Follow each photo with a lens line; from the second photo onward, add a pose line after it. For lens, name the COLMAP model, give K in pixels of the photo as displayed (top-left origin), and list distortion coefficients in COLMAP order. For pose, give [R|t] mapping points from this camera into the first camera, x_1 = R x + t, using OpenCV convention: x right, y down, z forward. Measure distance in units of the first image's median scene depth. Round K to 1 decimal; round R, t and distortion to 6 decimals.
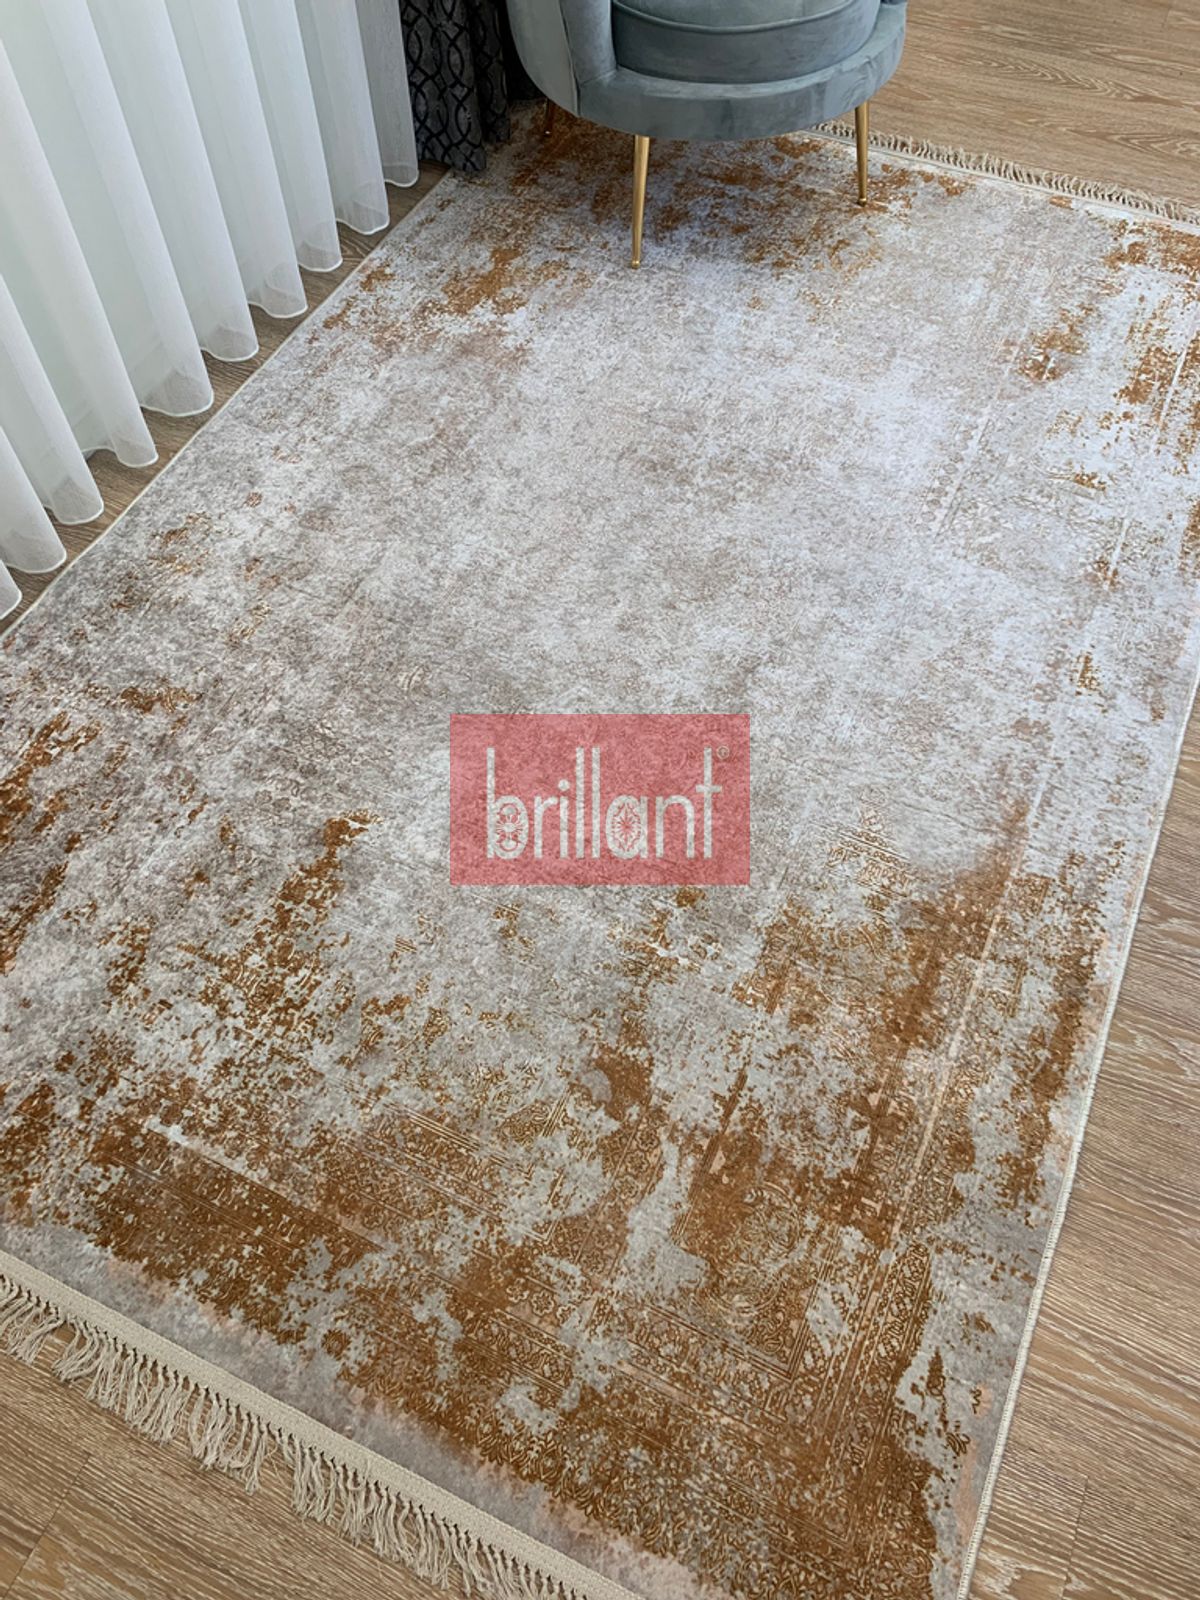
lens RADIAL K [[1211.2, 0, 600.8], [0, 1211.2, 802.0], [0, 0, 1]] dist [0.014222, -0.018702]
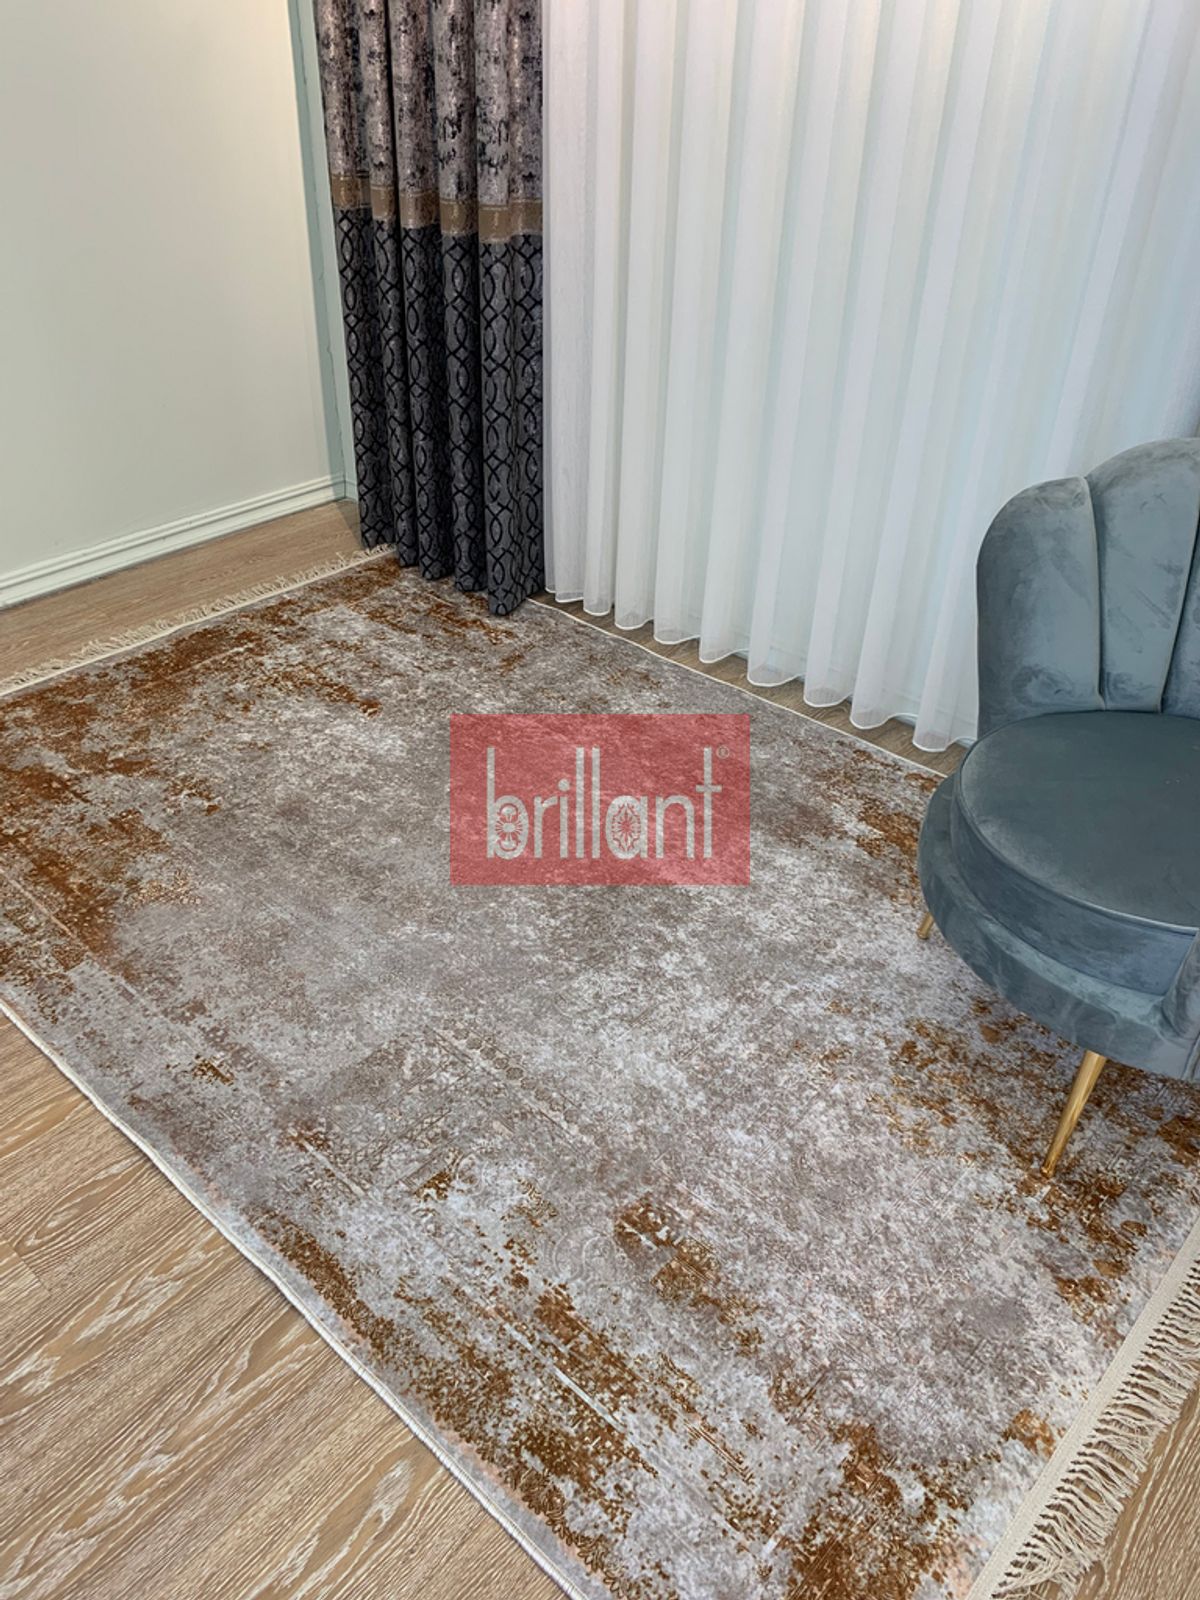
lens RADIAL K [[1211.2, 0, 602.5], [0, 1211.2, 799.0], [0, 0, 1]] dist [0.014222, -0.018702]
pose [[-0.291453, 0.545646, -0.785701, 1.096548], [-0.813350, 0.290974, 0.503782, -1.066409], [0.503505, 0.785878, 0.358996, 0.689229]]
